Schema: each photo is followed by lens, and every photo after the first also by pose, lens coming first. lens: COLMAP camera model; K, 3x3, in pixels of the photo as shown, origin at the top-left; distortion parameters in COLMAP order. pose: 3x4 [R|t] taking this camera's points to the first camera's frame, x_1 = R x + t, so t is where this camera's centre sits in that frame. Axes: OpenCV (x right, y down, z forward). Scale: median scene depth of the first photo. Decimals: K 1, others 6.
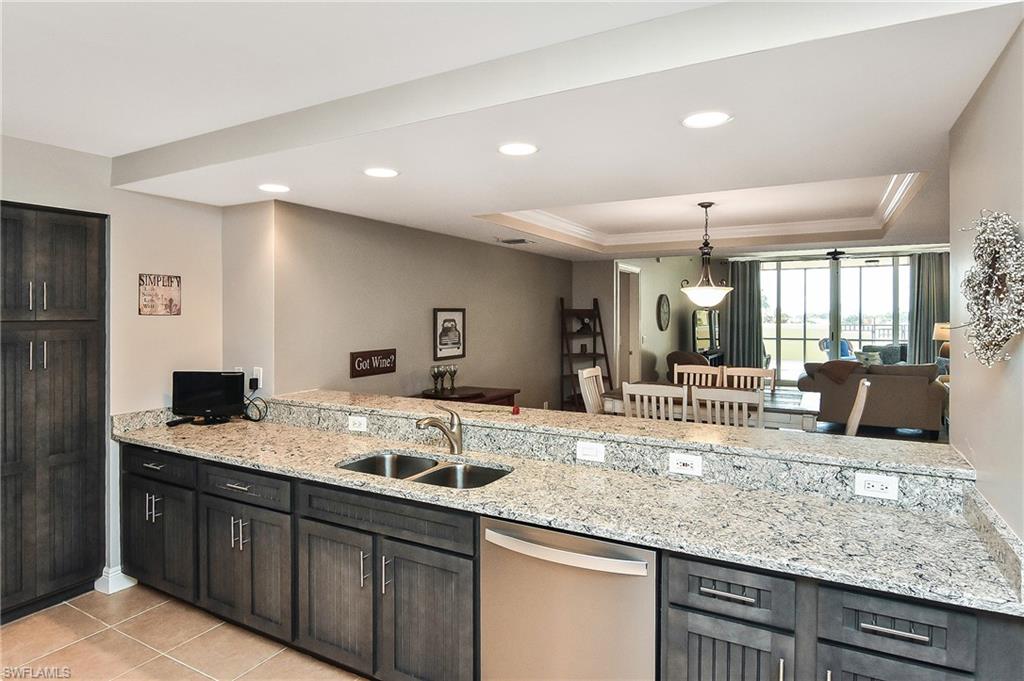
lens RADIAL K [[556.3, 0, 509.3], [0, 556.3, 333.7], [0, 0, 1]] dist [-0.013027, -0.000108]
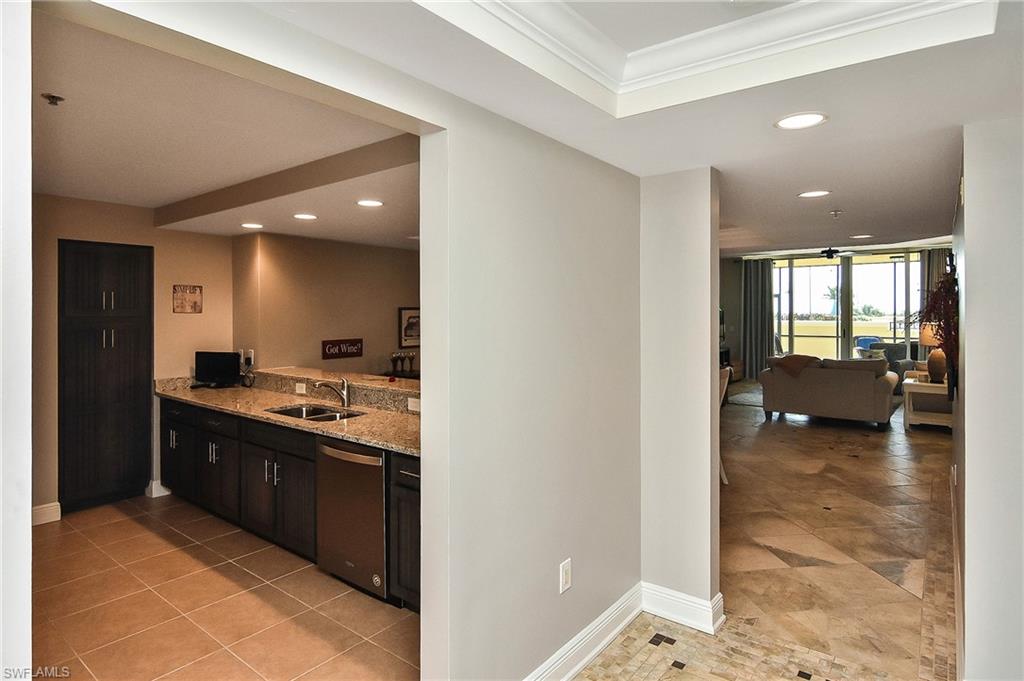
lens RADIAL K [[556.3, 0, 490.3], [0, 556.3, 331.6], [0, 0, 1]] dist [-0.013027, -0.000108]
pose [[0.982272, 0.005221, -0.187388, 0.368163], [-0.005115, 0.999986, 0.001046, 0.008611], [0.187391, -0.000069, 0.982285, -0.249362]]
